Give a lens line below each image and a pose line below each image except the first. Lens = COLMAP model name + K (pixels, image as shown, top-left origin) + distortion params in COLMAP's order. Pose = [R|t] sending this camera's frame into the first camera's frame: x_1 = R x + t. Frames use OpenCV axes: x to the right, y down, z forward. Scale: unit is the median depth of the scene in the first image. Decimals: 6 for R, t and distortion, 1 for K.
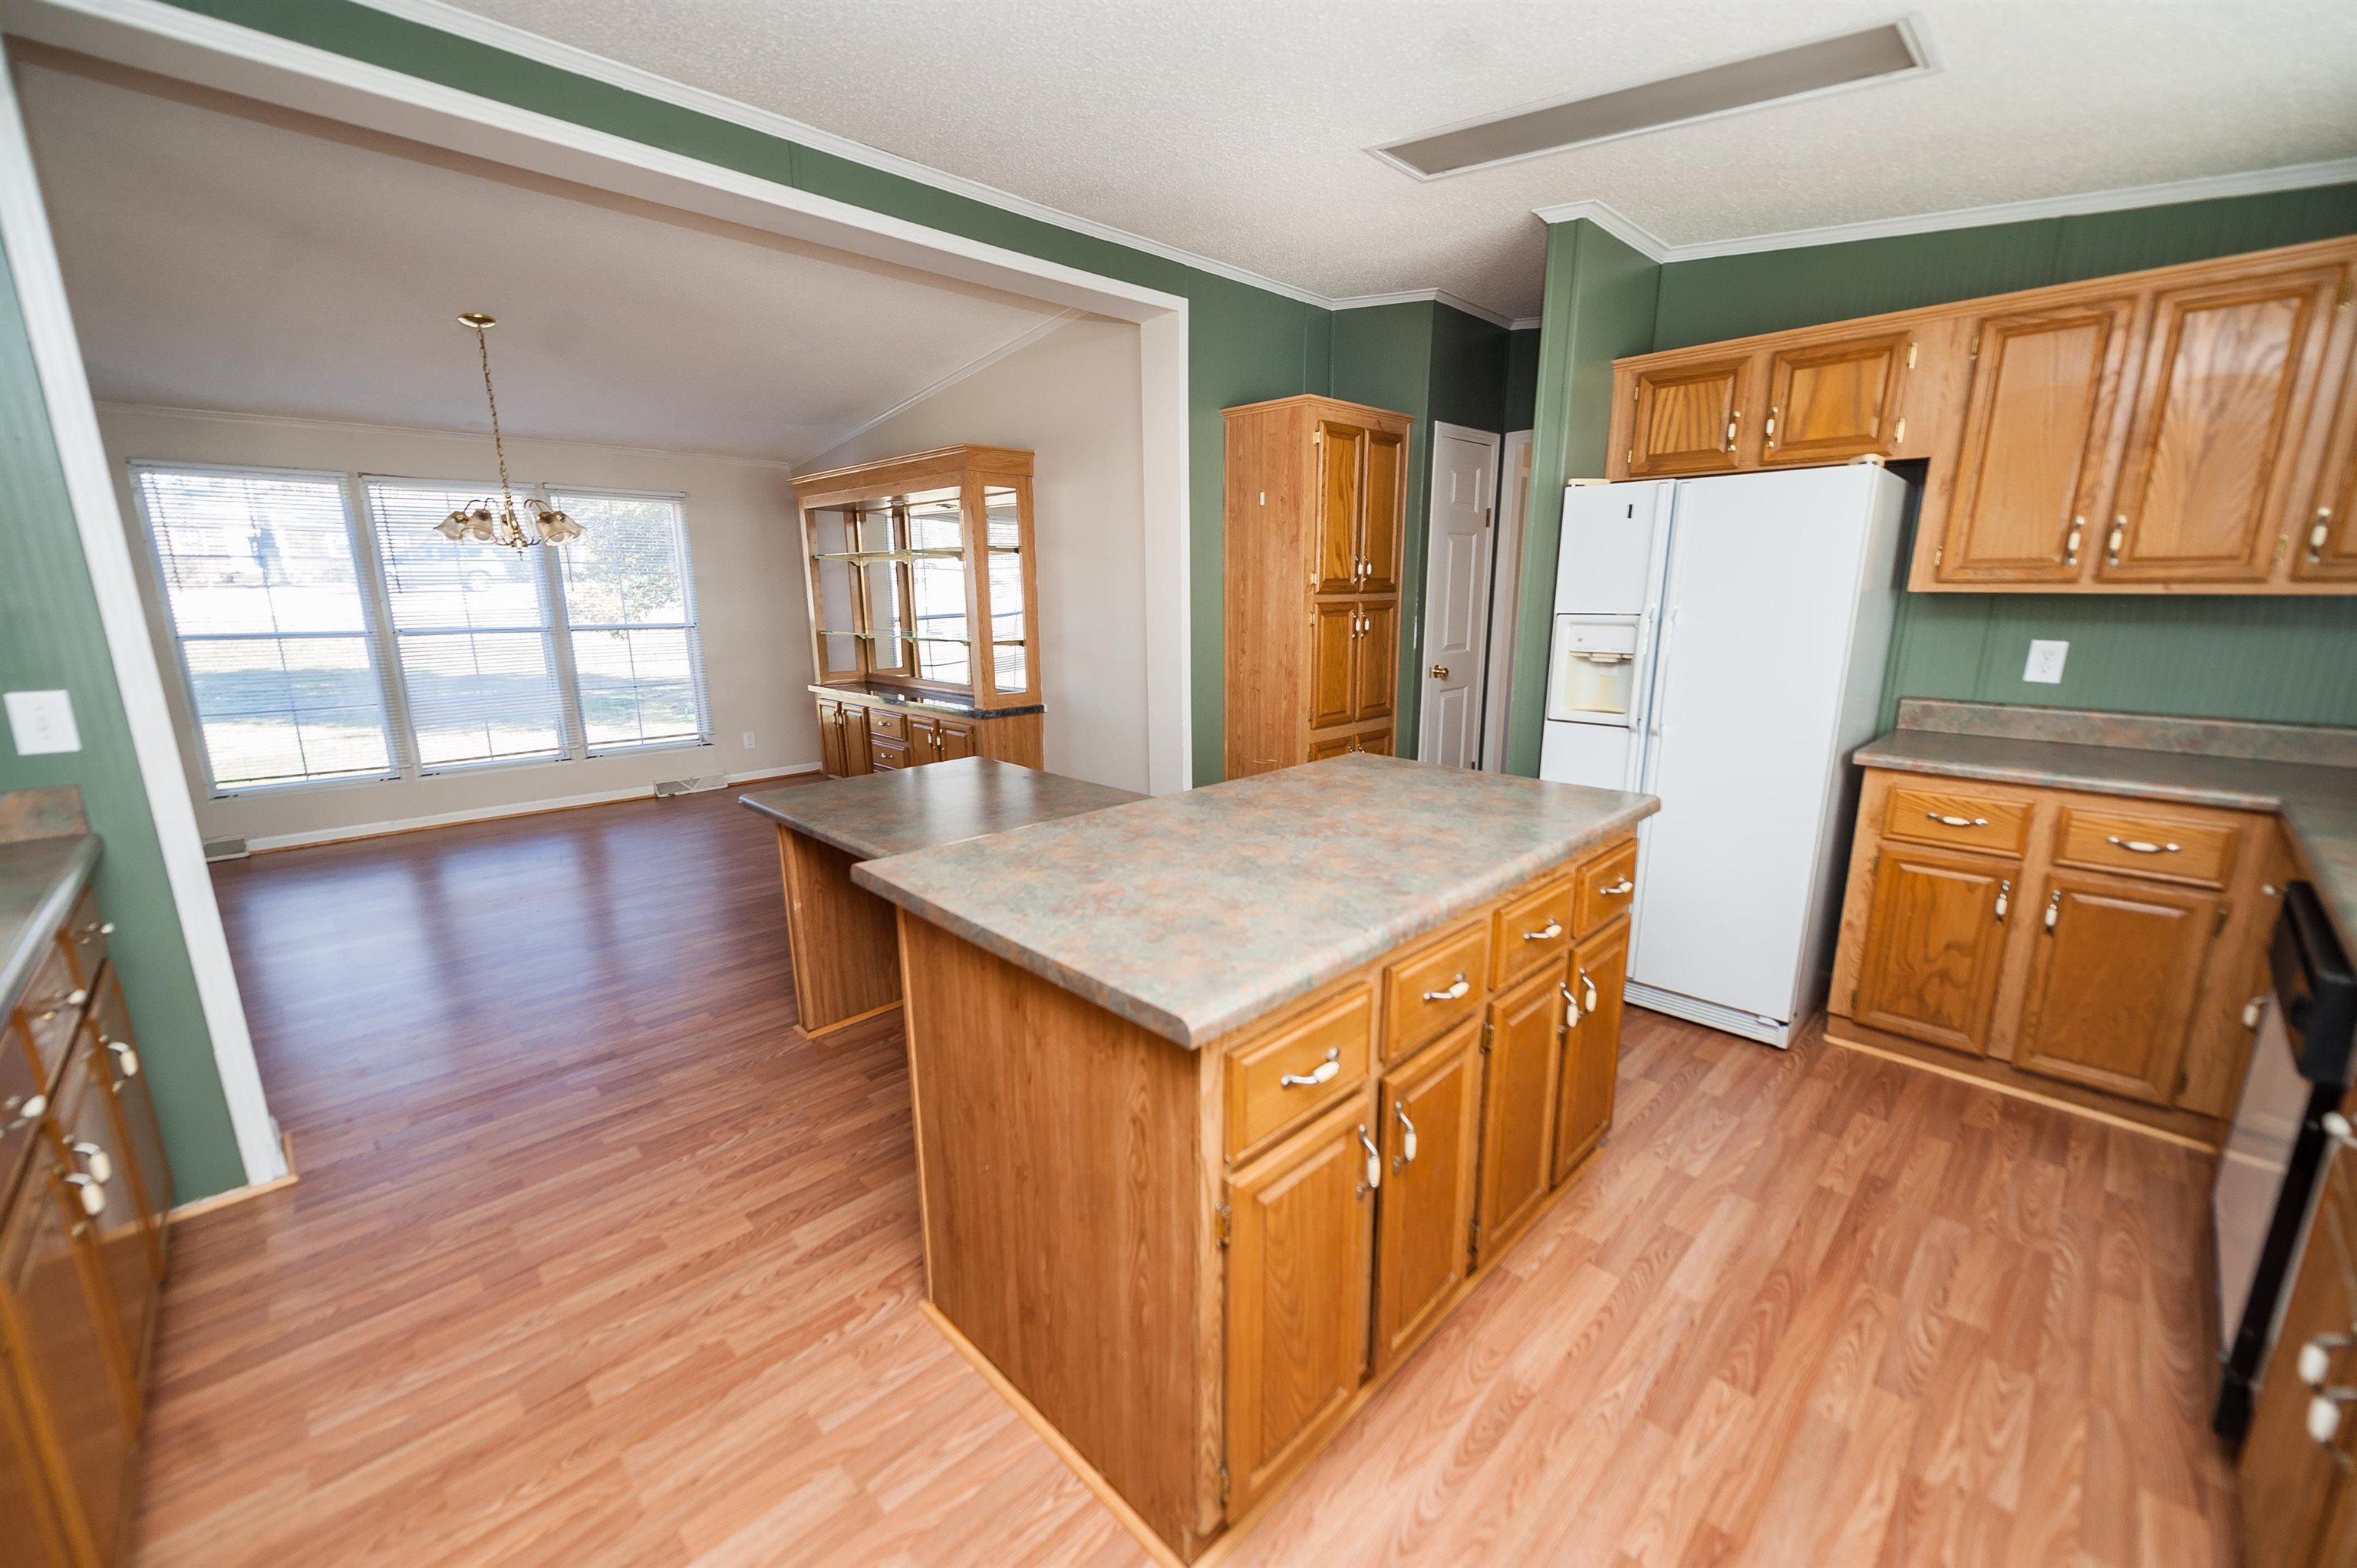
lens RADIAL K [[925.3, 0, 1178.5], [0, 925.3, 784.0], [0, 0, 1]] dist [0.000050, 0.000019]
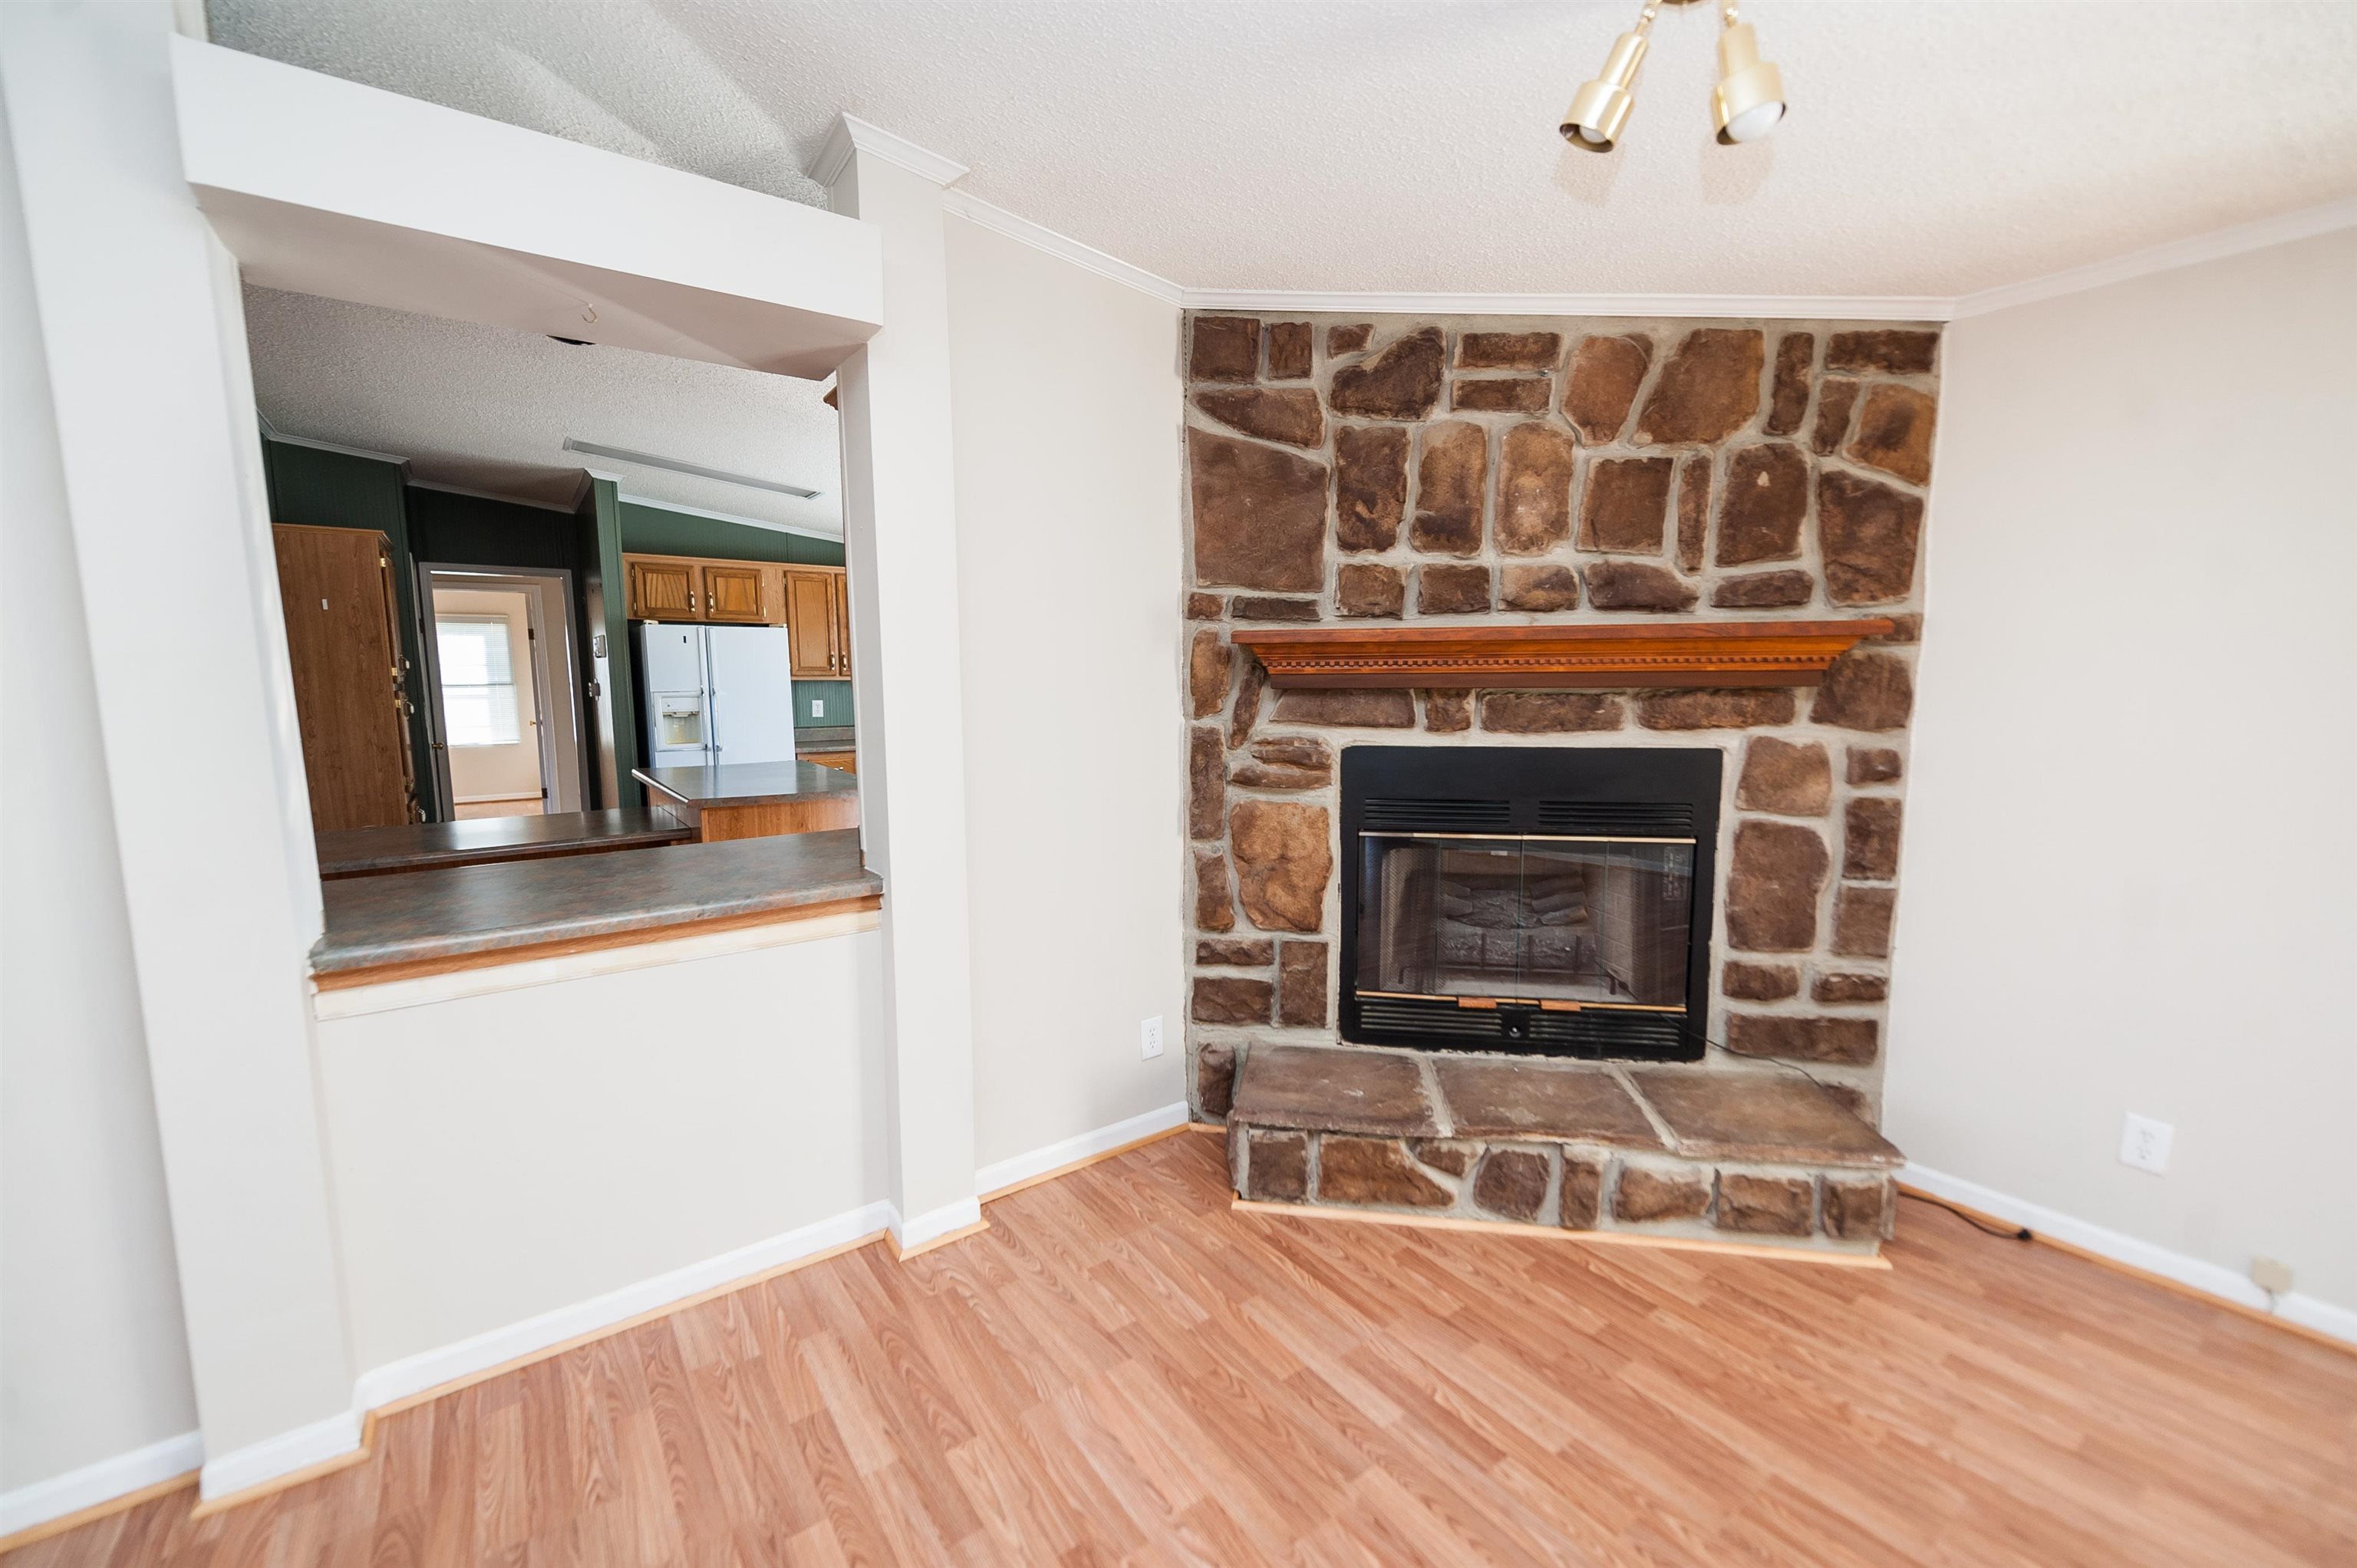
lens RADIAL K [[925.3, 0, 1178.5], [0, 925.3, 784.0], [0, 0, 1]] dist [0.000050, 0.000019]
pose [[0.145693, -0.113496, 0.982798, -1.195194], [0.212880, 0.973724, 0.080890, 0.061323], [-0.966155, 0.197433, 0.166026, -0.250493]]
